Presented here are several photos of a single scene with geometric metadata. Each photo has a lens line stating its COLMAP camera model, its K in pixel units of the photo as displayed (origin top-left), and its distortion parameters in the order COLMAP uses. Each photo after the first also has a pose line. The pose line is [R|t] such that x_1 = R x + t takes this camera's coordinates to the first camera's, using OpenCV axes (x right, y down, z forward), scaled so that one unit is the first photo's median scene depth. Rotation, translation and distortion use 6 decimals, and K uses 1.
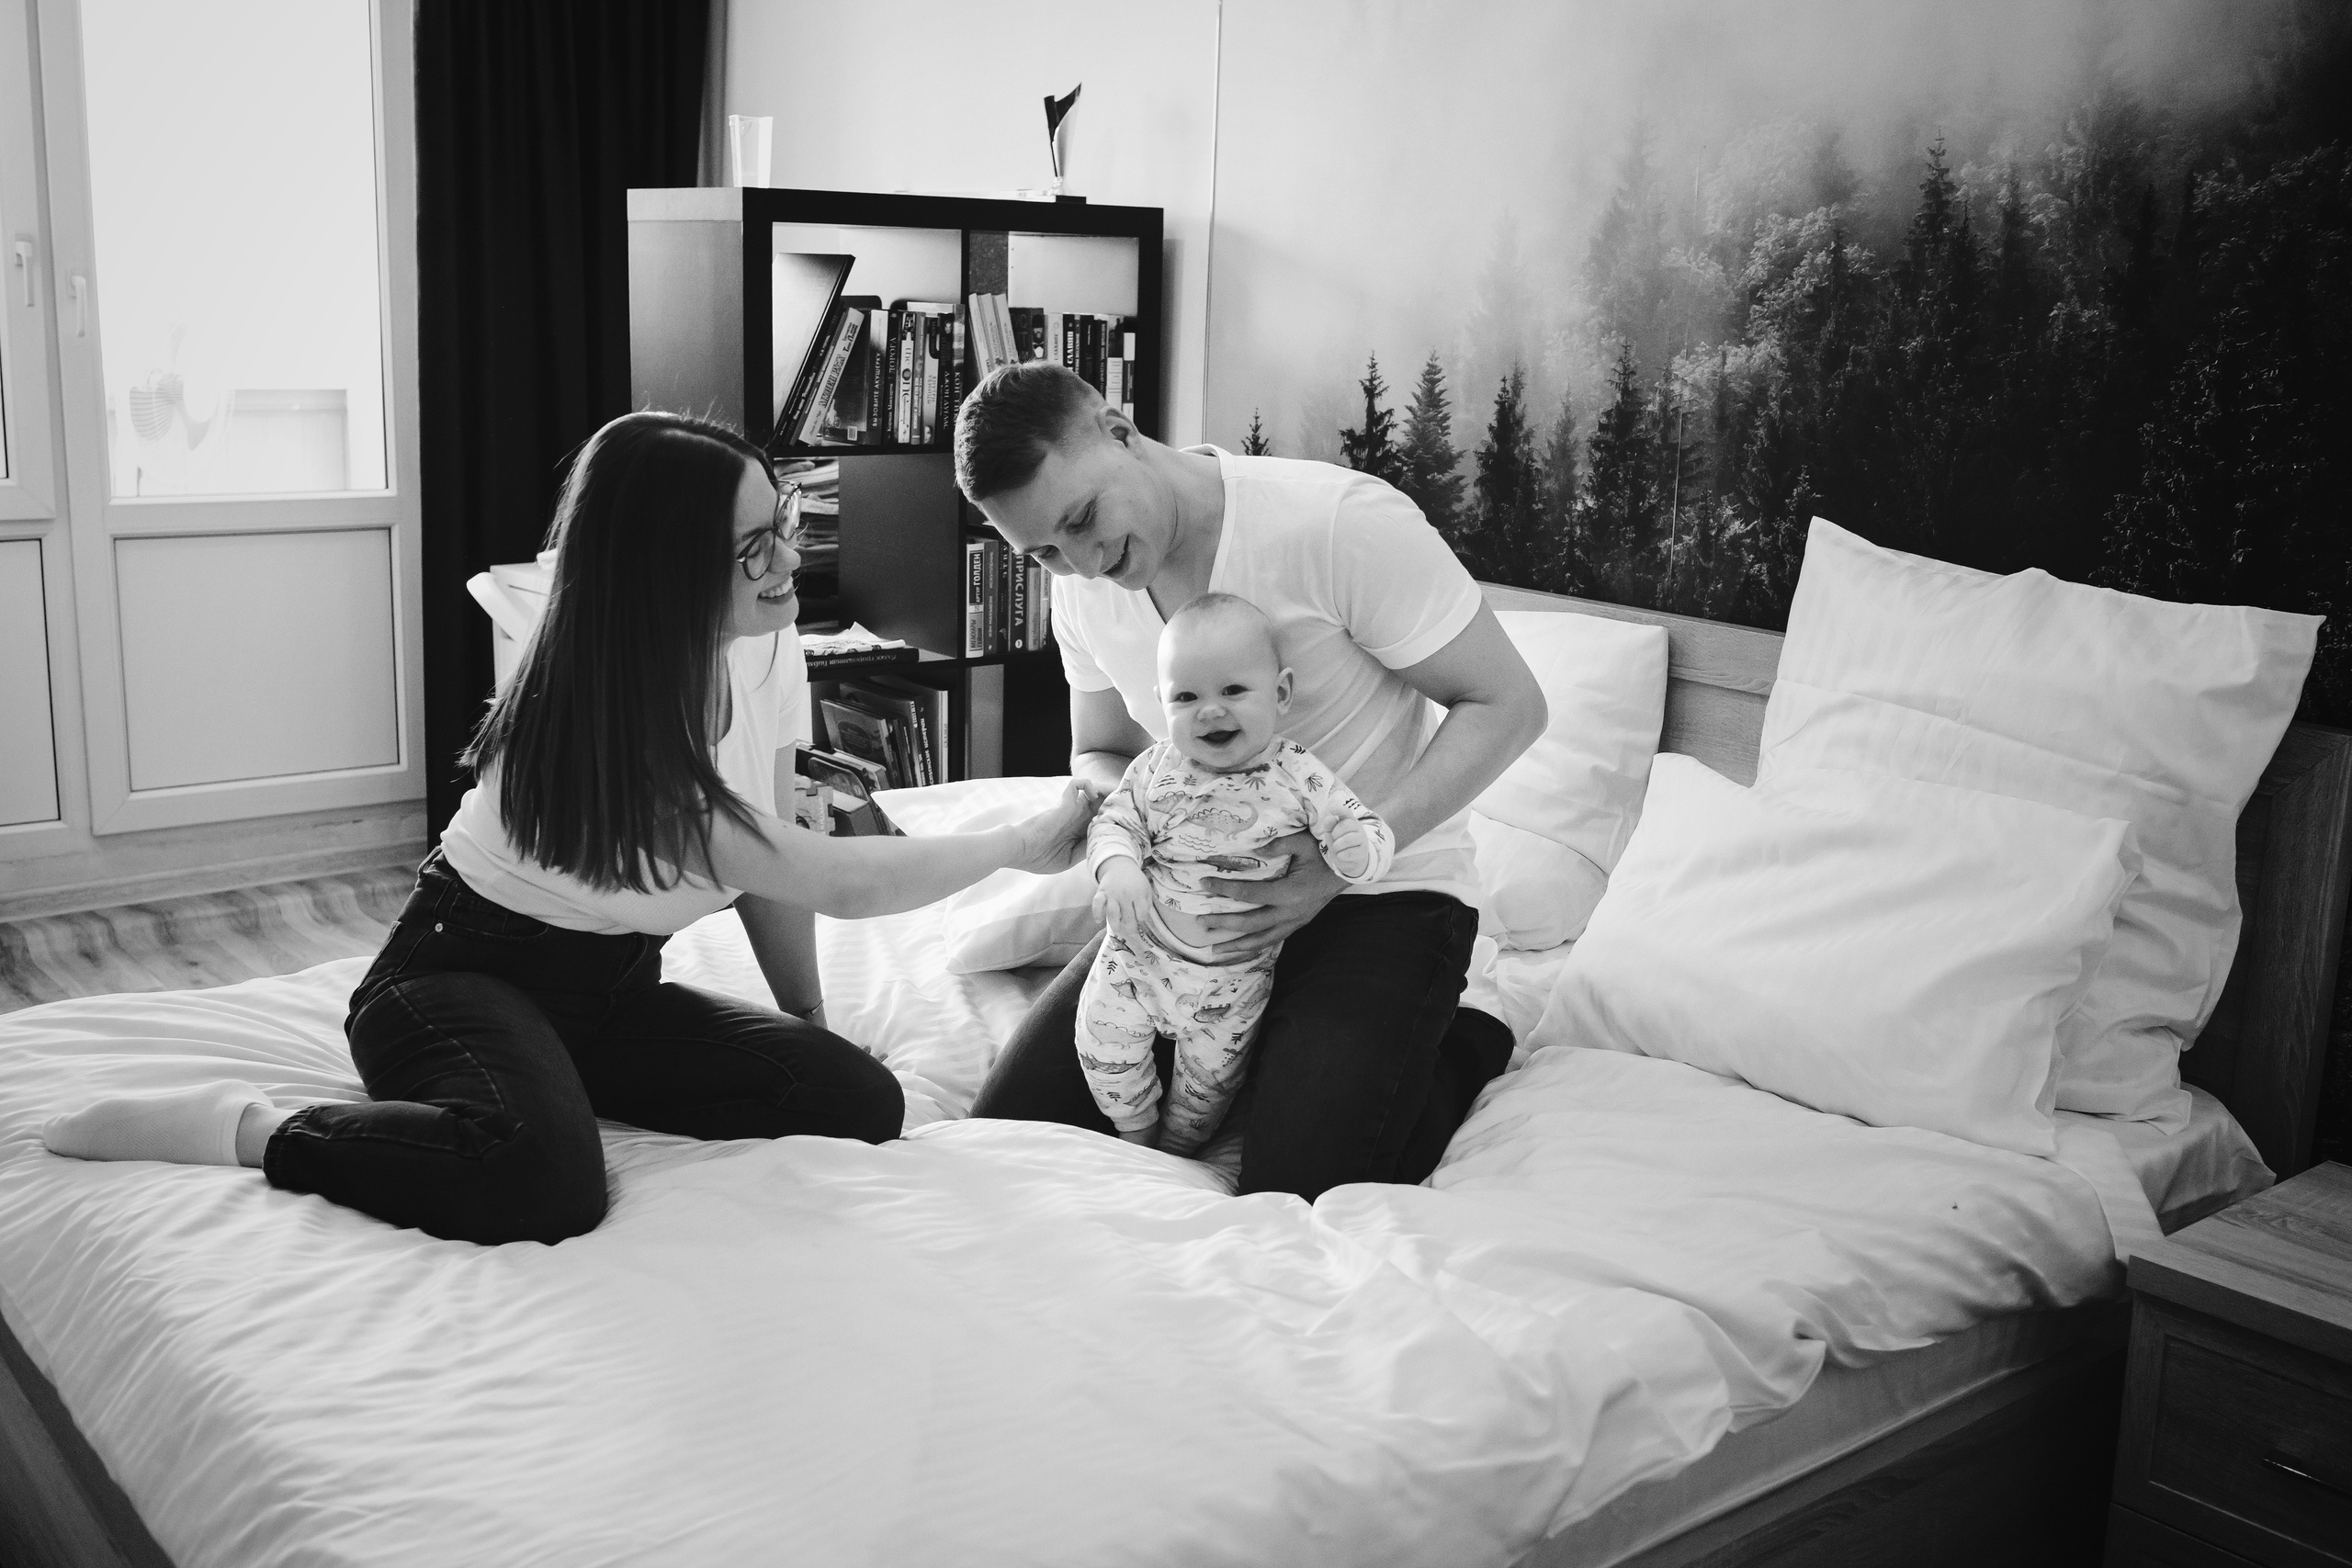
lens RADIAL K [[2436.9, 0, 1176.0], [0, 2436.9, 784.0], [0, 0, 1]] dist [-0.043591, 0.024053]
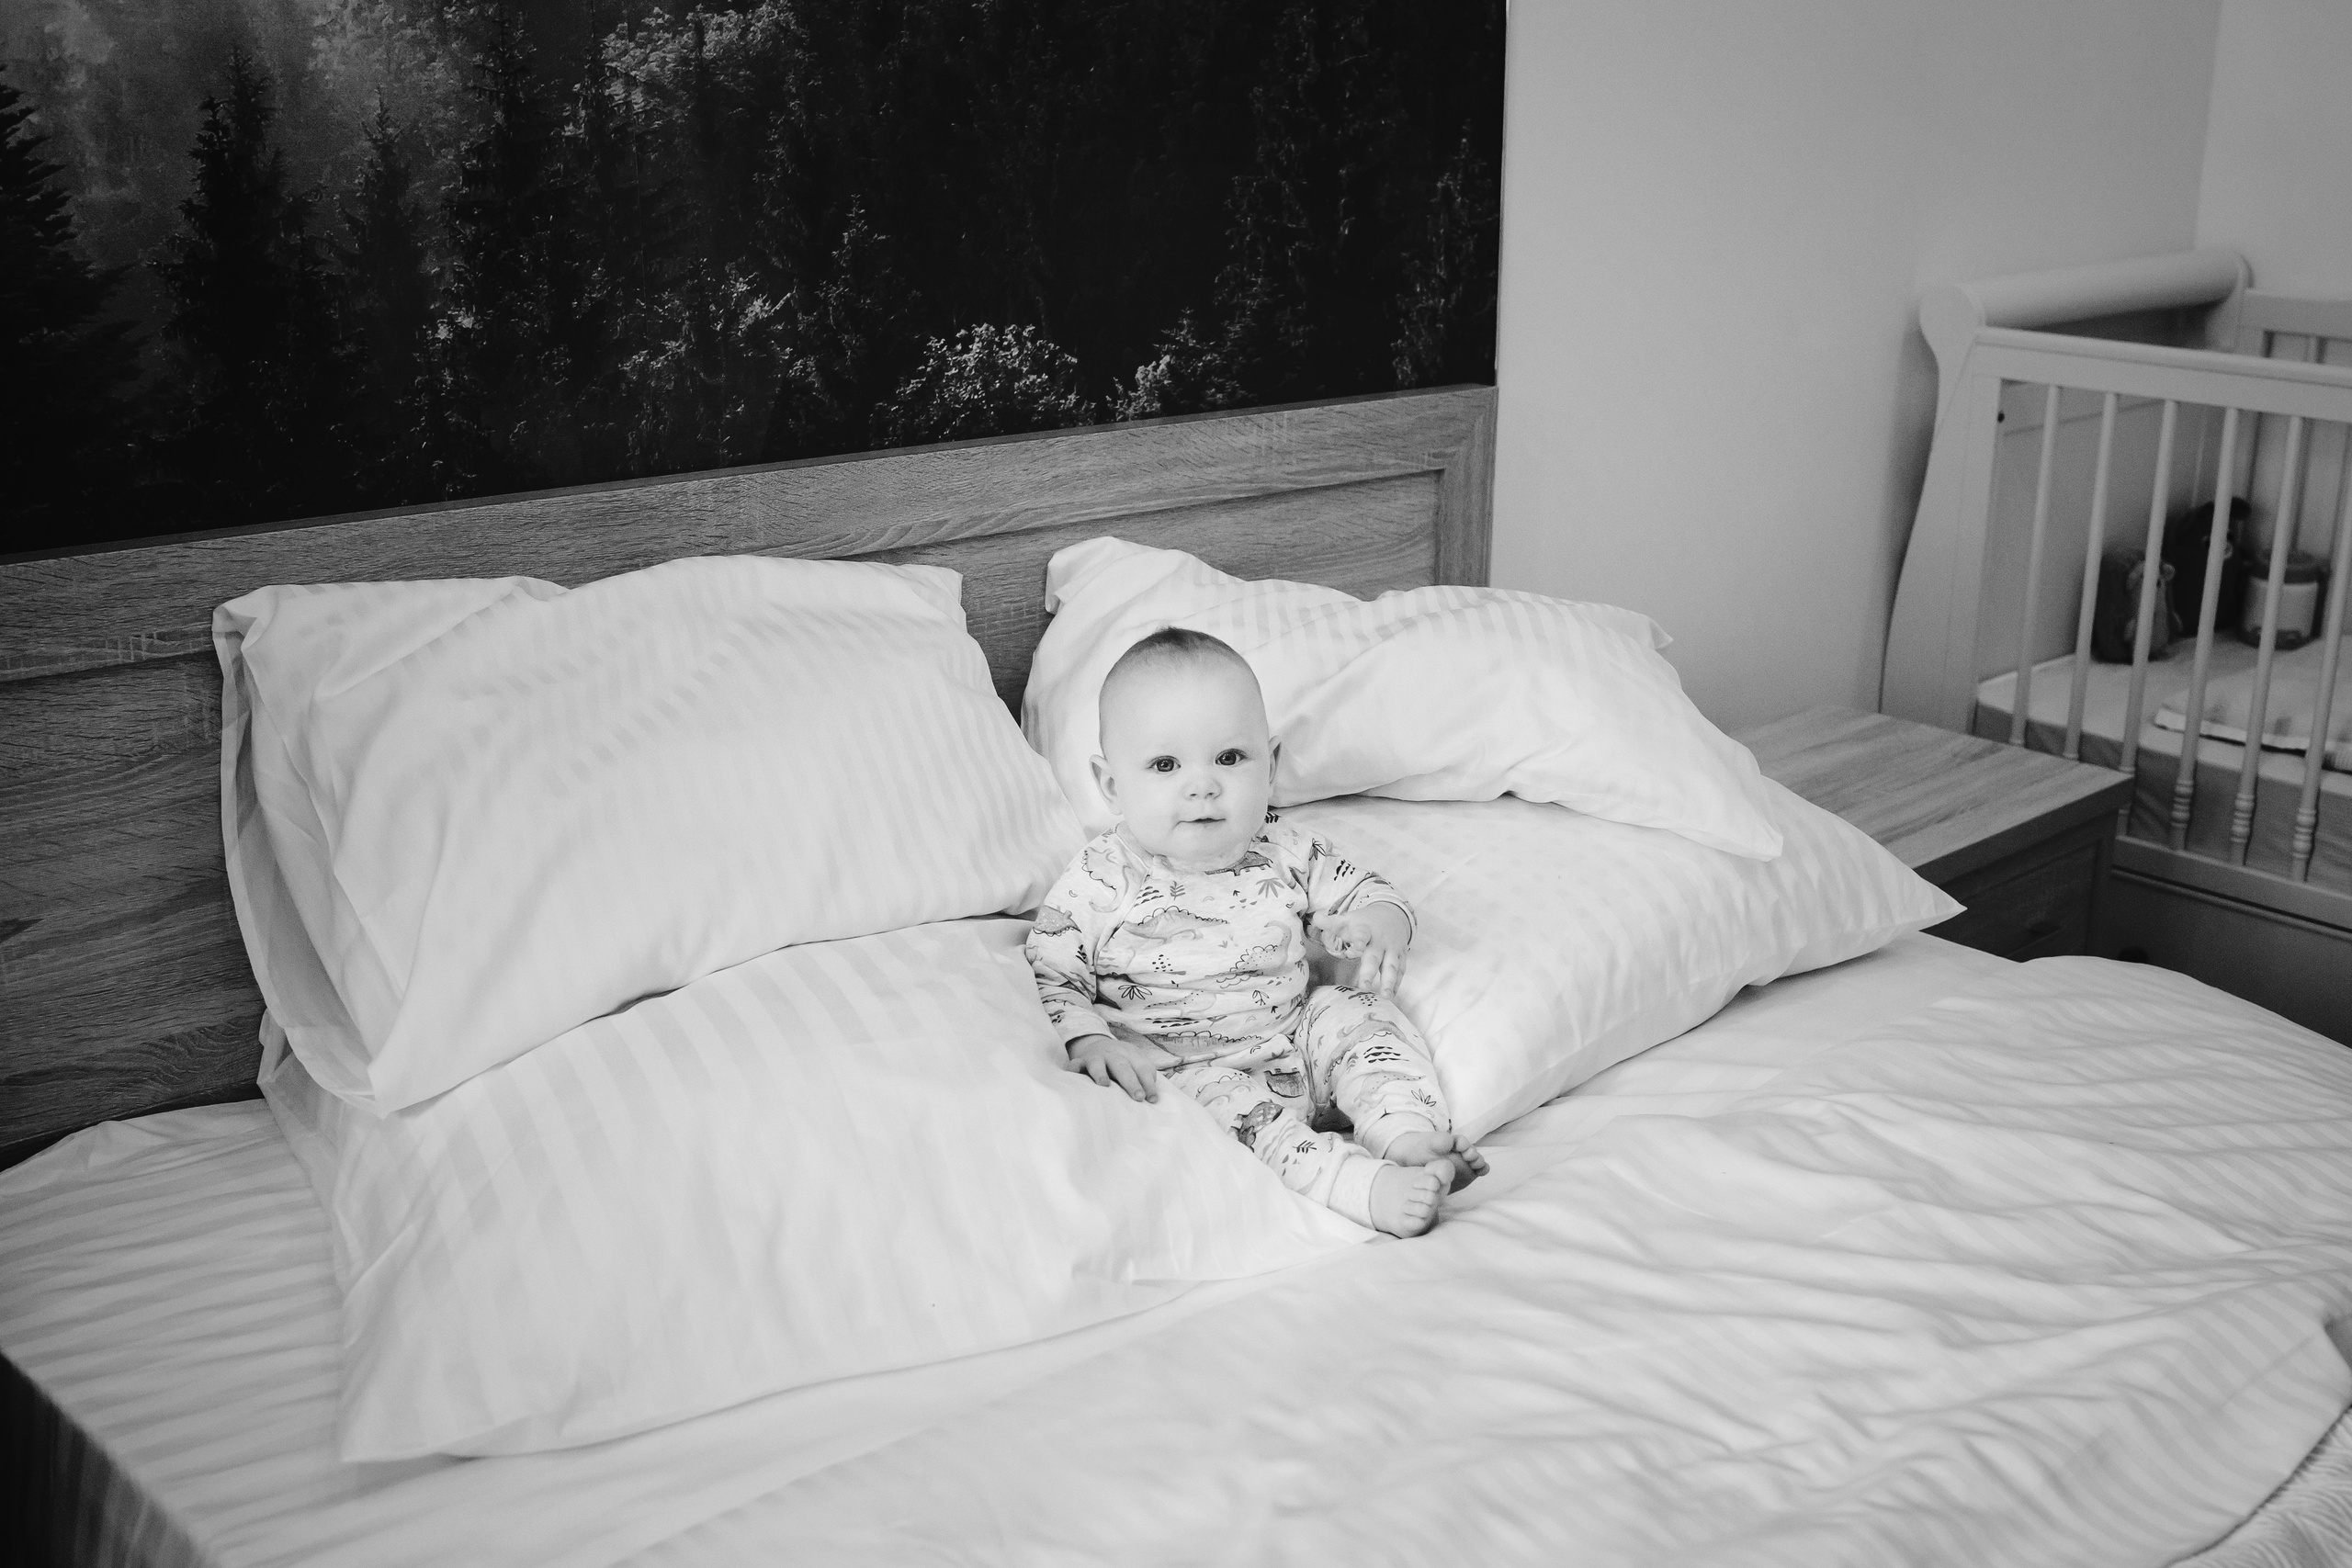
lens RADIAL K [[2436.9, 0, 1176.0], [0, 2436.9, 784.0], [0, 0, 1]] dist [-0.043591, 0.024053]
pose [[-0.069287, -0.327965, 0.942146, -0.416445], [0.185297, 0.923750, 0.335188, -0.187090], [-0.980237, 0.197801, -0.003233, 0.943395]]
